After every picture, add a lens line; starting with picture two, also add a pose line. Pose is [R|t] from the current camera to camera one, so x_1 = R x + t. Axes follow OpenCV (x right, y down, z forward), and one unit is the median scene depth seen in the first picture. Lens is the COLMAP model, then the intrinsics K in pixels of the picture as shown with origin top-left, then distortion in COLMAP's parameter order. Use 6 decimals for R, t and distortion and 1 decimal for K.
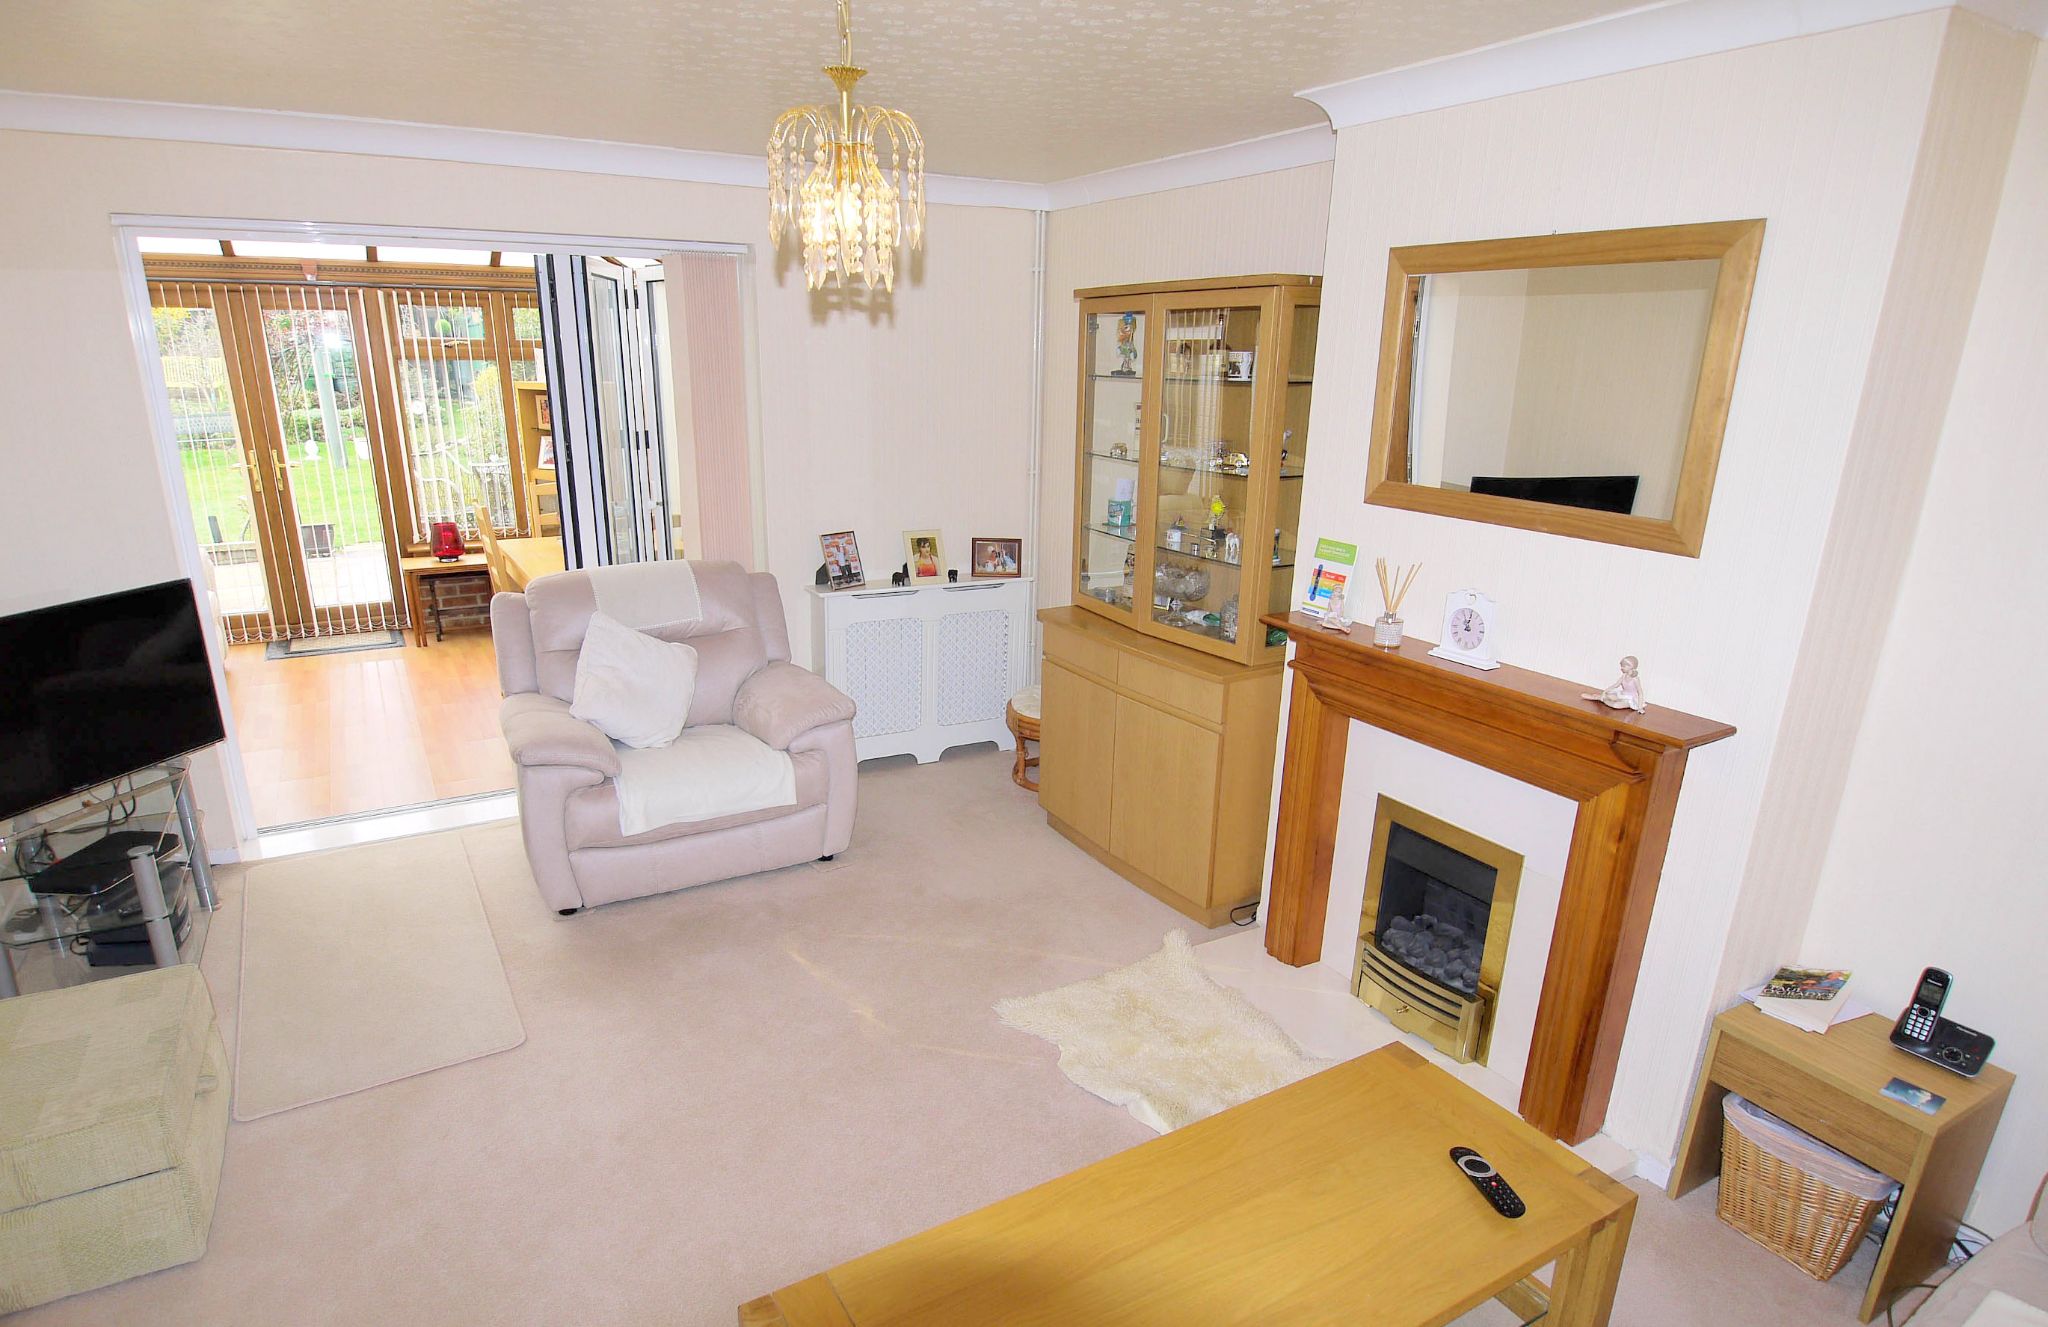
lens RADIAL K [[1103.1, 0, 957.1], [0, 1103.1, 726.7], [0, 0, 1]] dist [-0.004789, -0.000209]
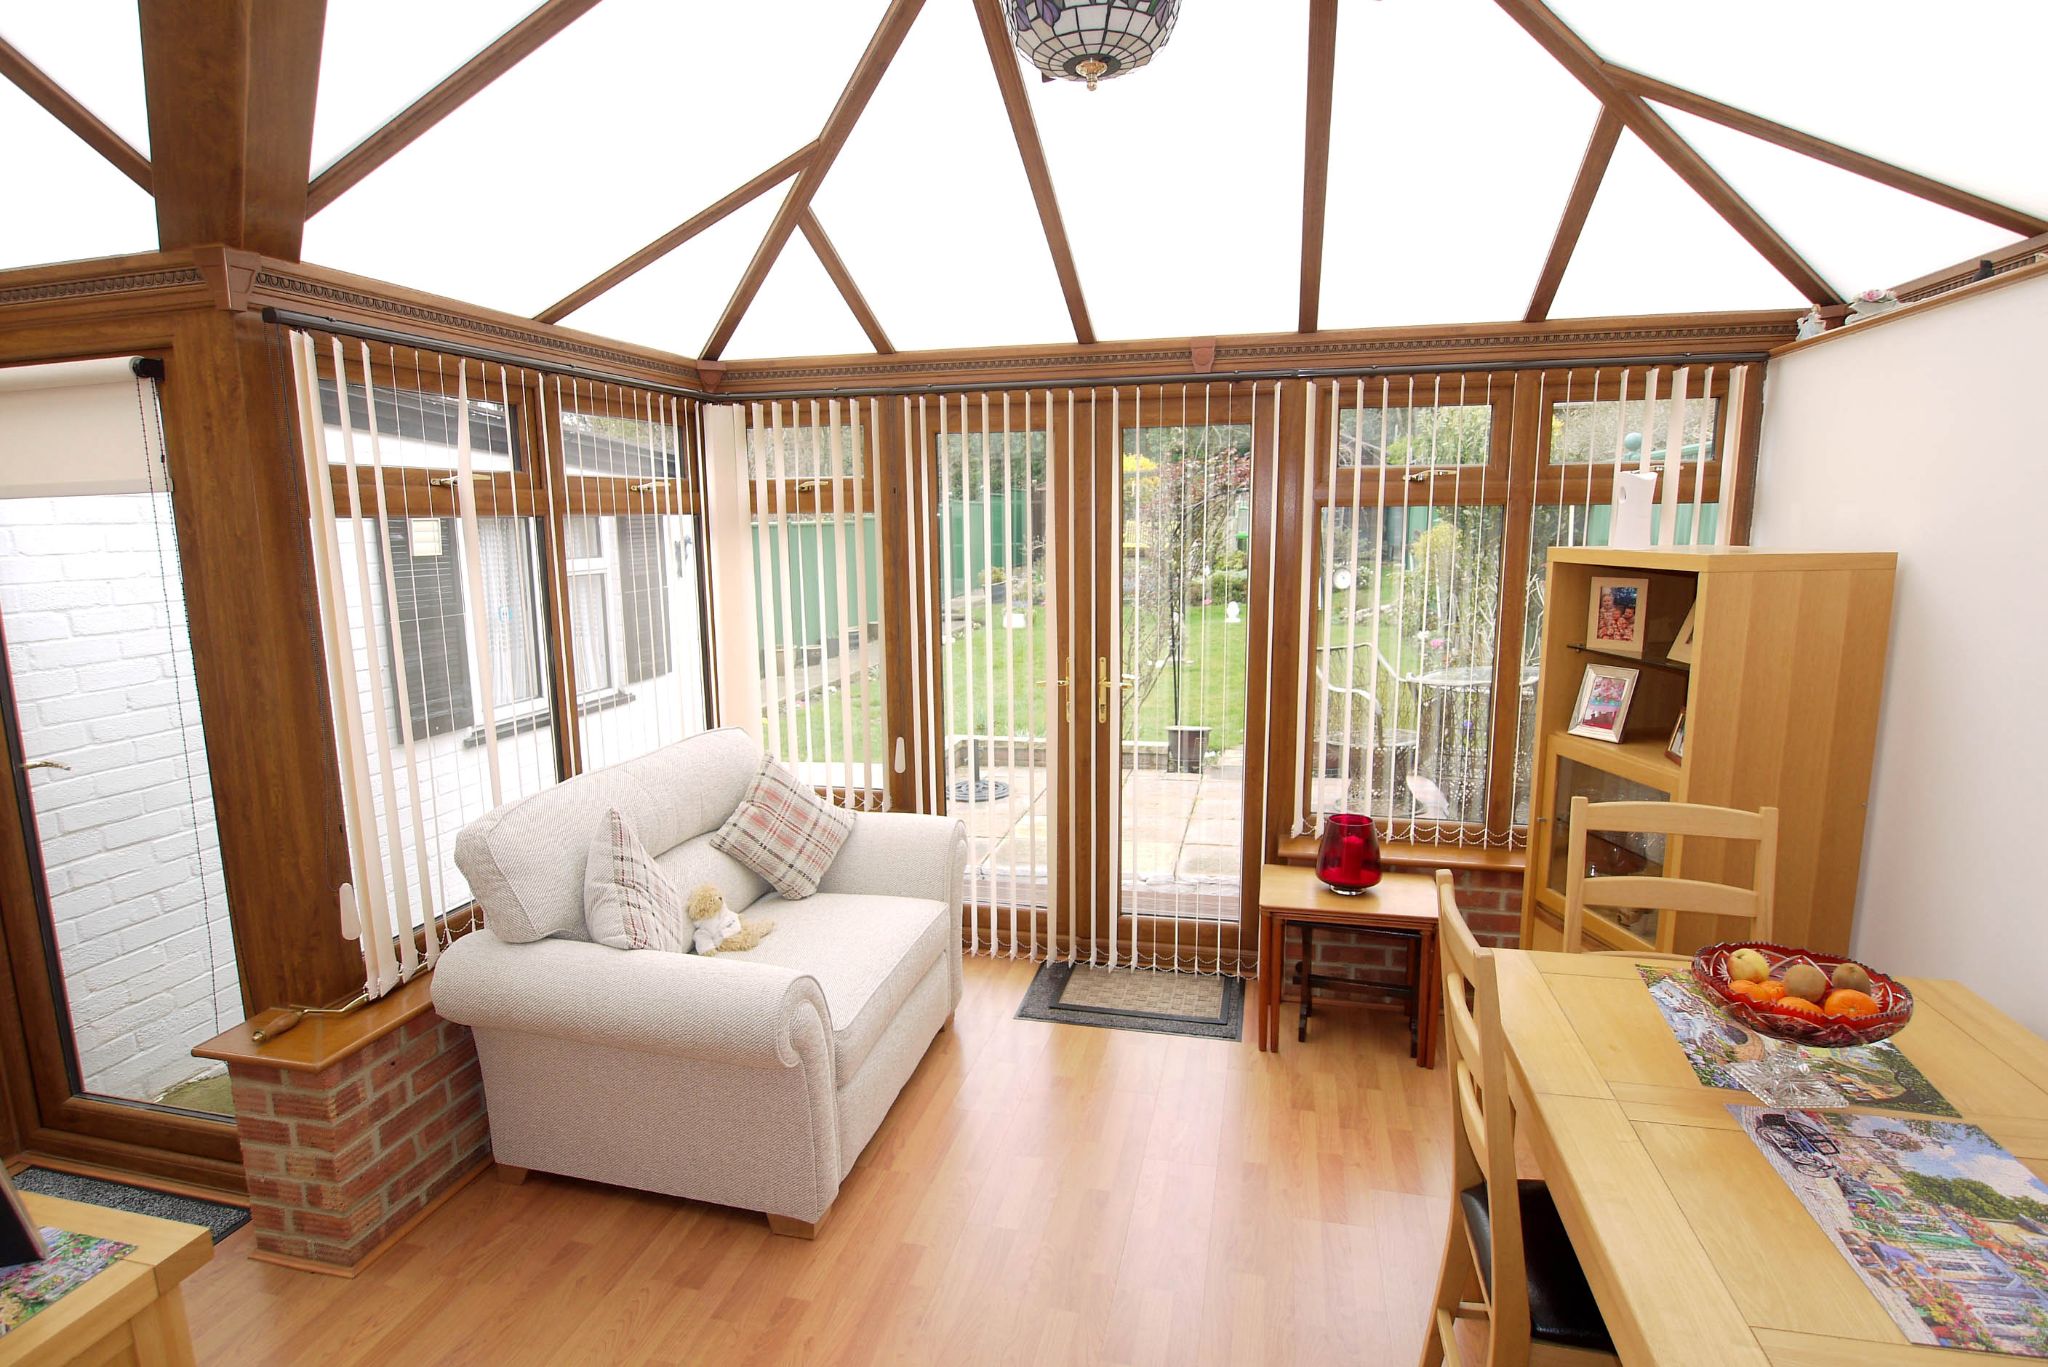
lens RADIAL K [[1076.5, 0, 1015.9], [0, 1076.5, 692.0], [0, 0, 1]] dist [-0.006500, -0.000205]
pose [[0.745112, 0.093763, -0.660316, -0.257098], [-0.196973, 0.976842, -0.083559, -0.167591], [0.637189, 0.192325, 0.746325, 0.517016]]
